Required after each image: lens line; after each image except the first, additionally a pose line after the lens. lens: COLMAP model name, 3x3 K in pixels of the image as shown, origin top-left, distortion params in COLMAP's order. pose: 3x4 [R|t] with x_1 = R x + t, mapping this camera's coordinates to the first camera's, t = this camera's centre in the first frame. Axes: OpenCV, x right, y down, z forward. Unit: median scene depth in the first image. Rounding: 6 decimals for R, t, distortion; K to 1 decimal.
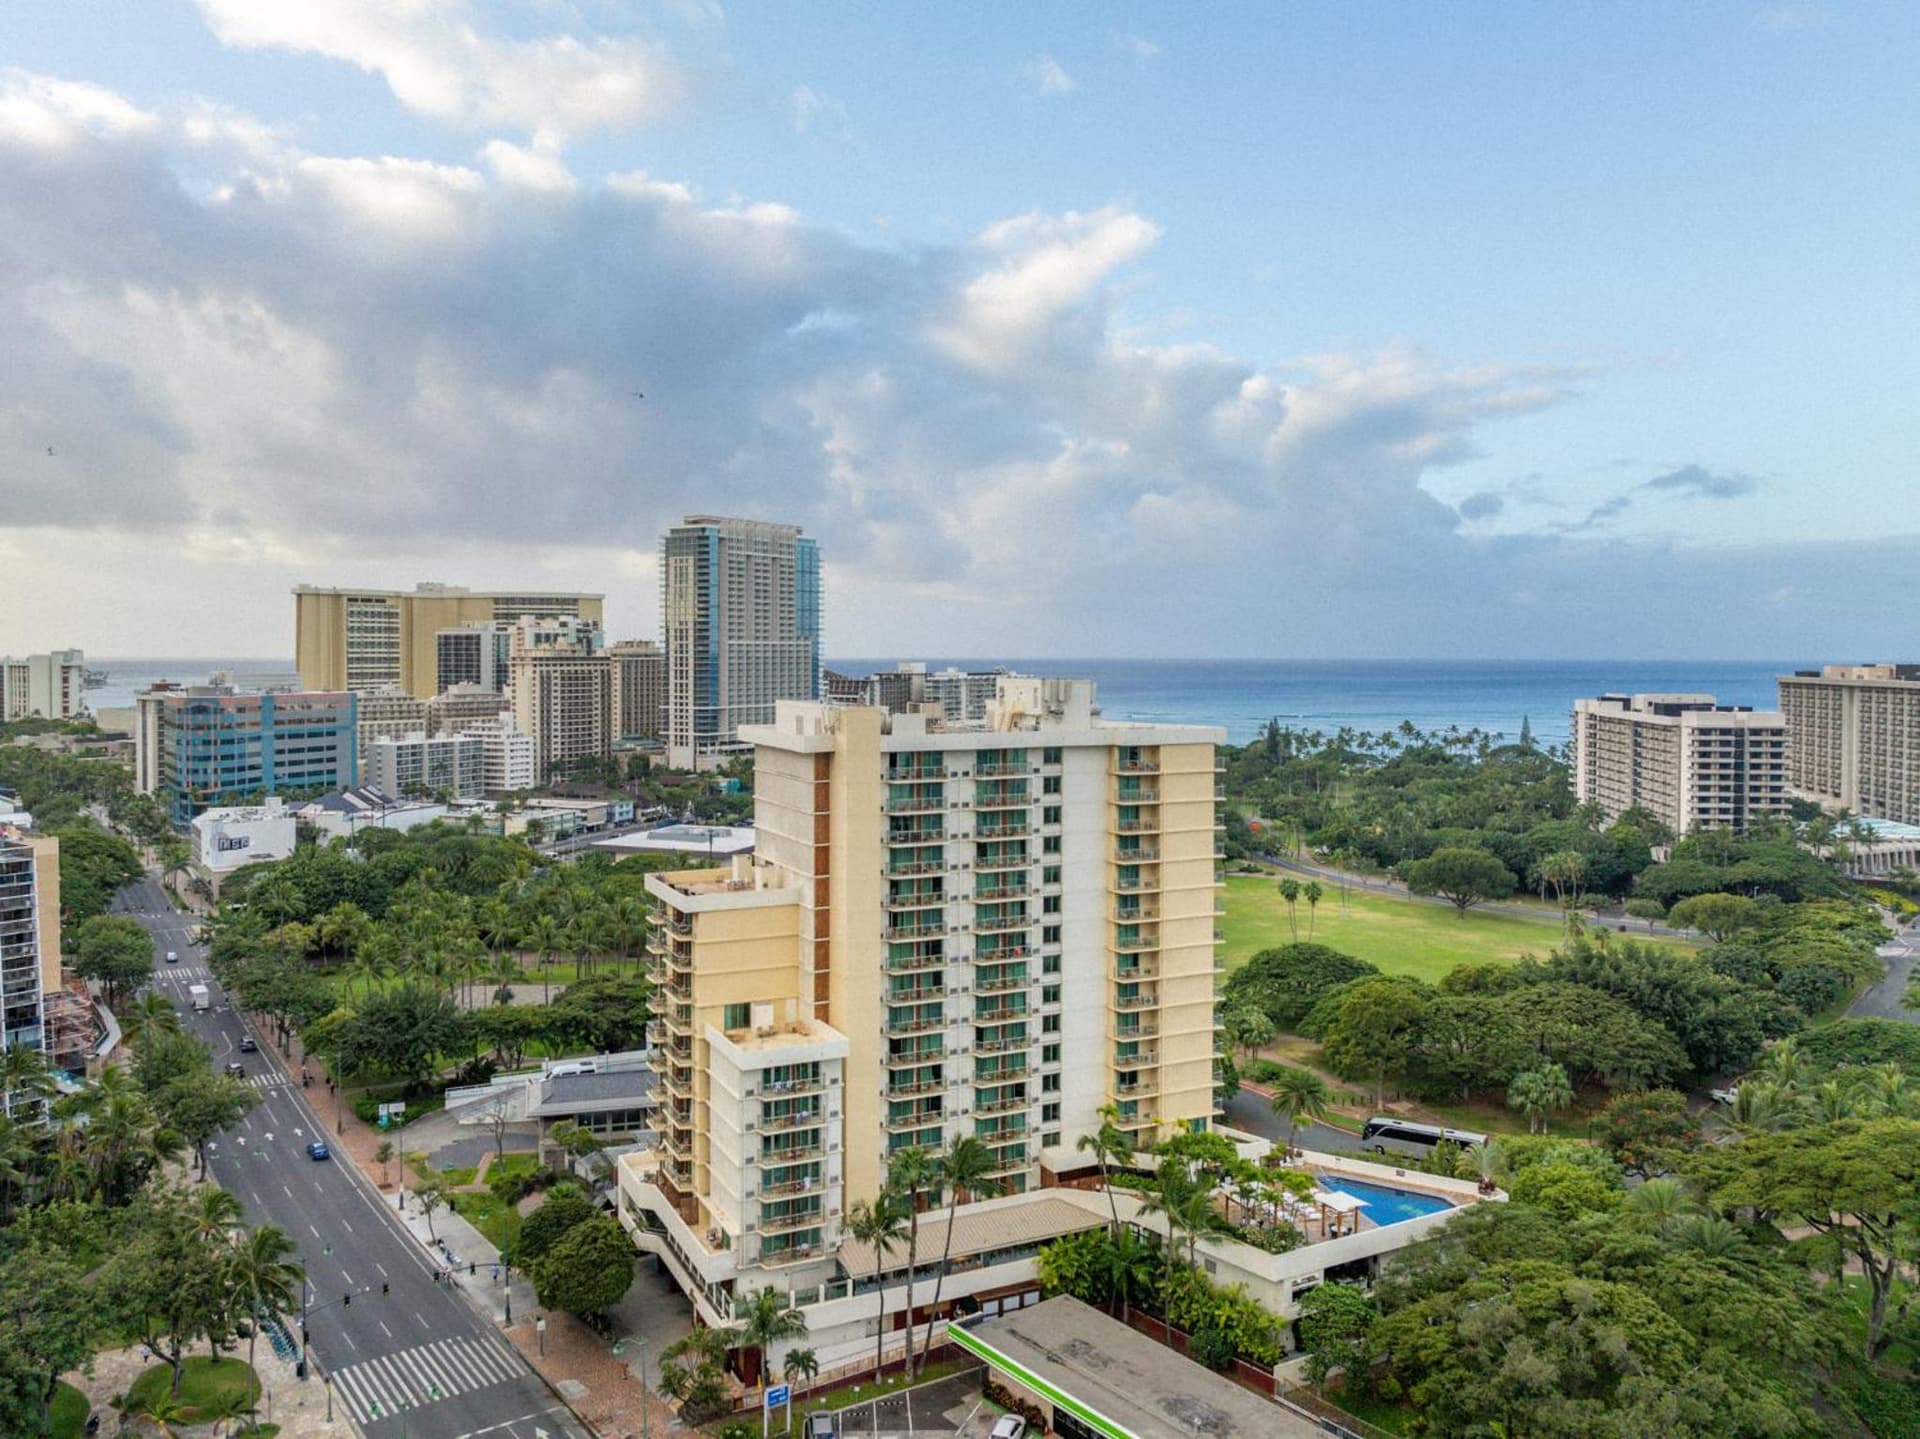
lens RADIAL K [[1406.2, 0, 935.1], [0, 1406.2, 673.8], [0, 0, 1]] dist [-0.029902, -0.000524]
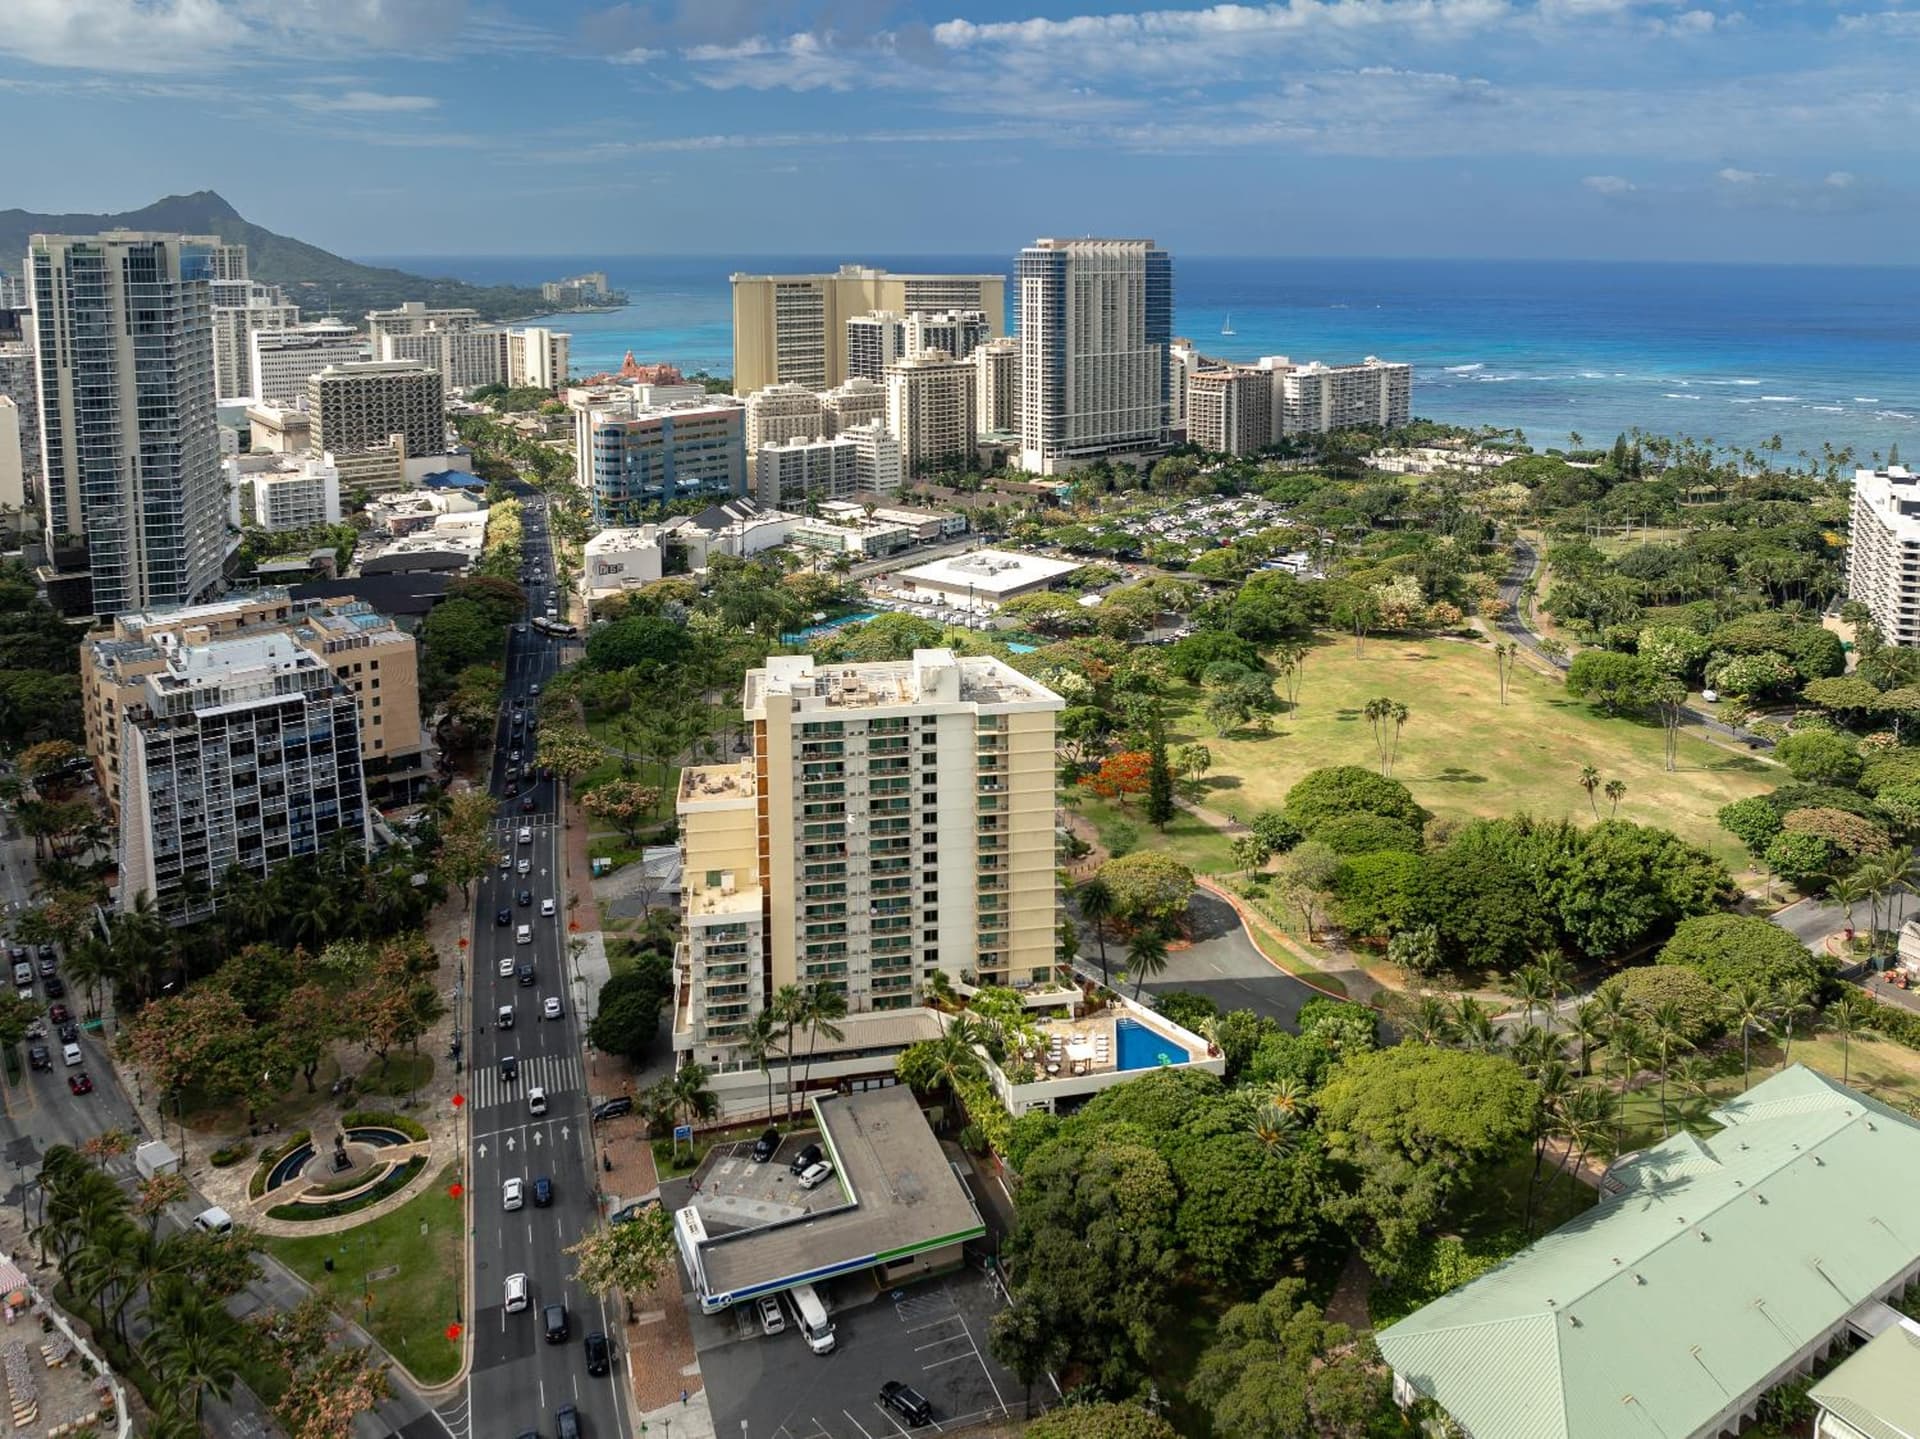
lens RADIAL K [[1440.5, 0, 1083.5], [0, 1440.5, 412.9], [0, 0, 1]] dist [-0.010862, -0.006637]
pose [[0.969951, 0.030968, -0.241322, 0.501983], [-0.007058, 0.995031, 0.099318, -0.345534], [0.243198, -0.094630, 0.965350, -0.307321]]
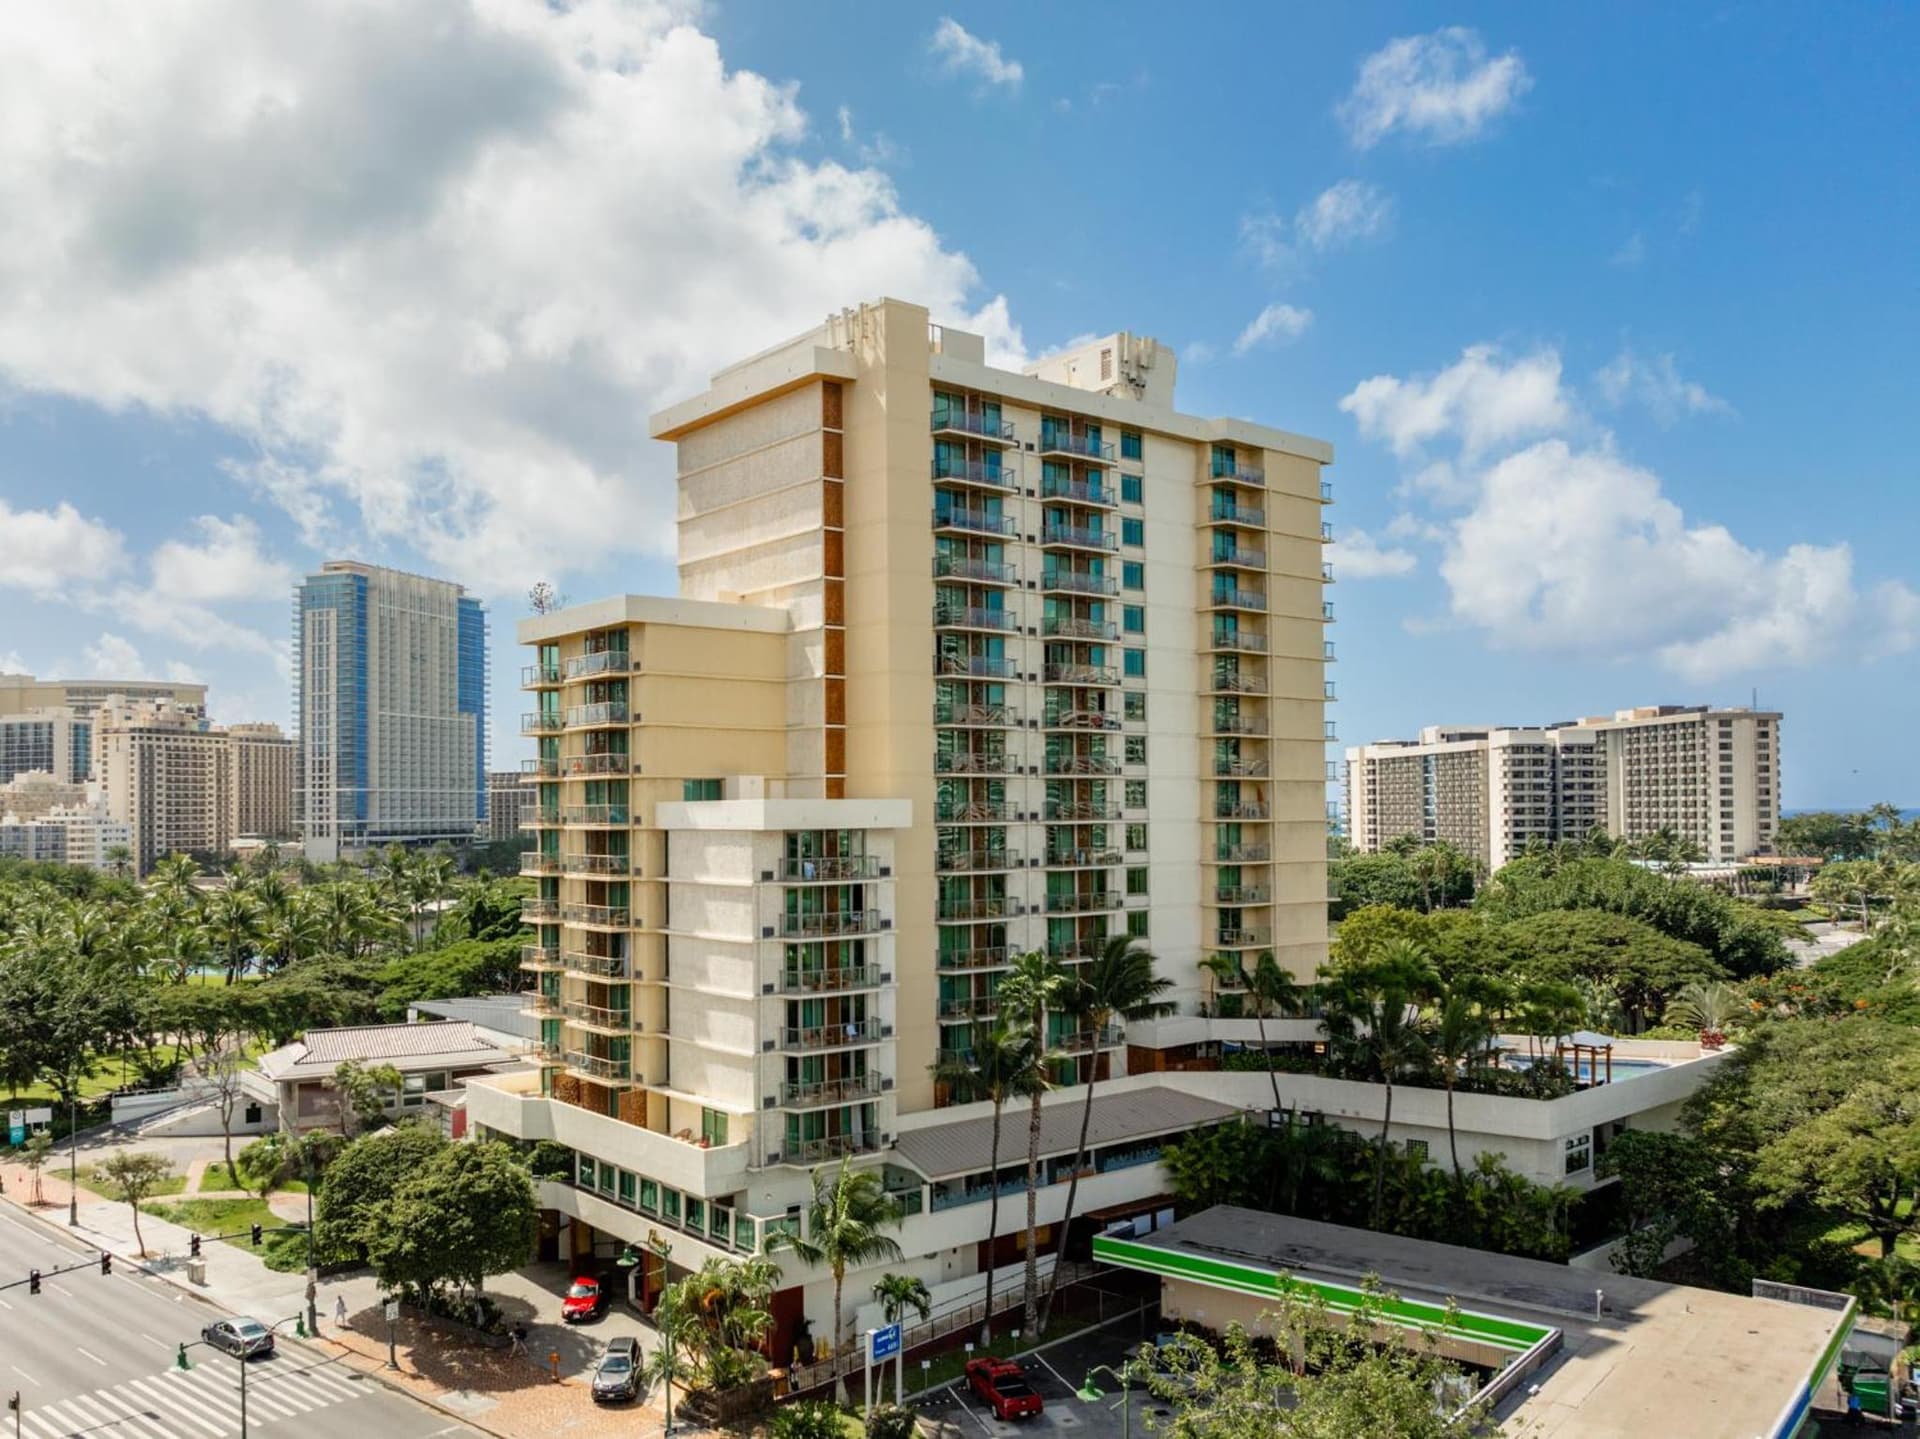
lens RADIAL K [[1502.5, 0, 868.7], [0, 1502.5, 786.0], [0, 0, 1]] dist [-0.031570, -0.005968]
pose [[0.979123, -0.007157, 0.203144, -0.166348], [0.014175, 0.999351, -0.033111, 0.212469], [-0.202775, 0.035299, 0.978589, 0.267915]]
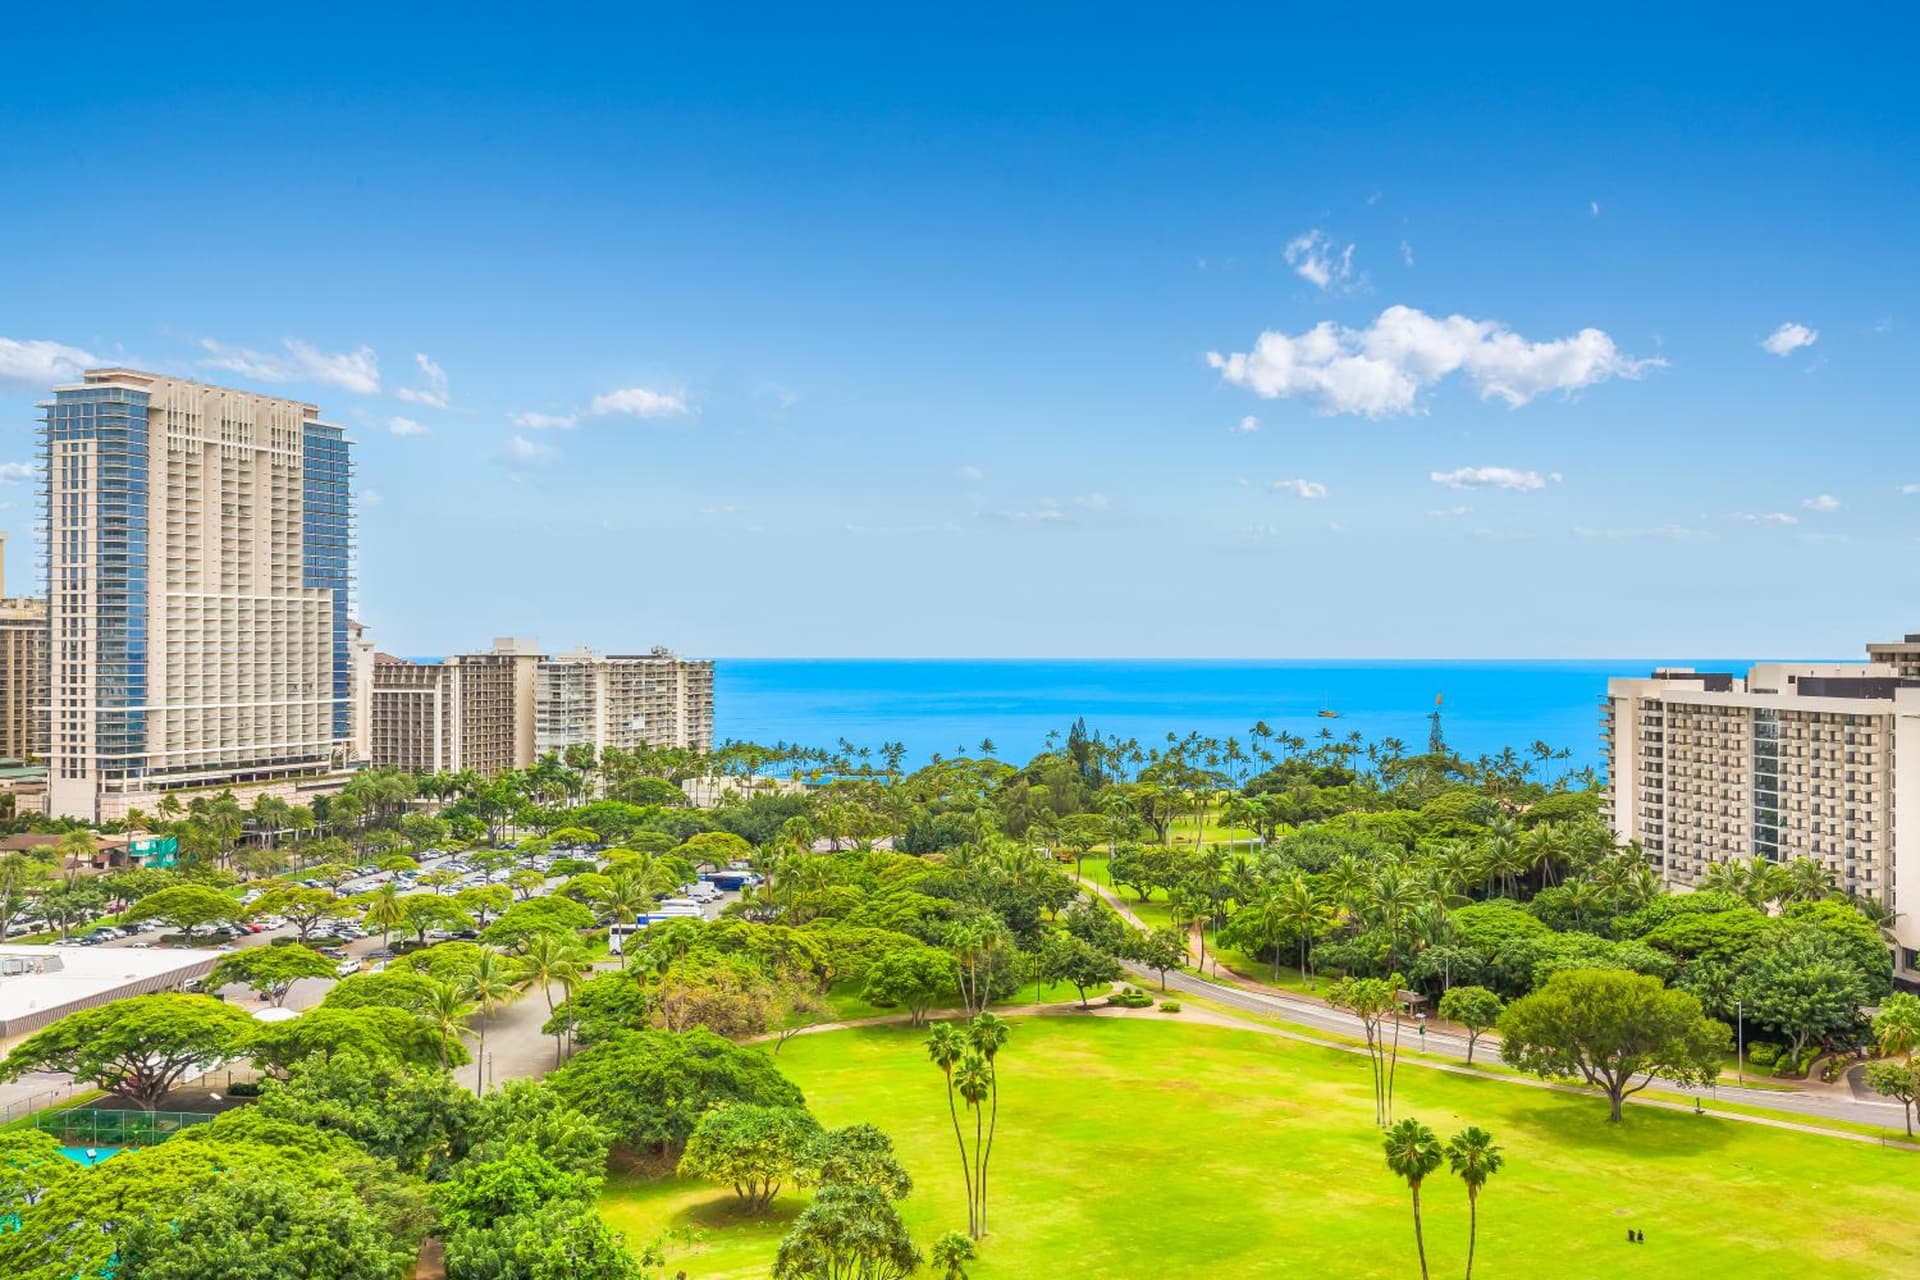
lens RADIAL K [[1704.9, 0, 960.0], [0, 1704.9, 640.0], [0, 0, 1]] dist [0.019494, -0.002852]
pose [[0.977081, 0.000060, 0.212866, 0.072779], [0.004575, 0.999763, -0.021282, 0.049088], [-0.212817, 0.021769, 0.976850, 0.988253]]
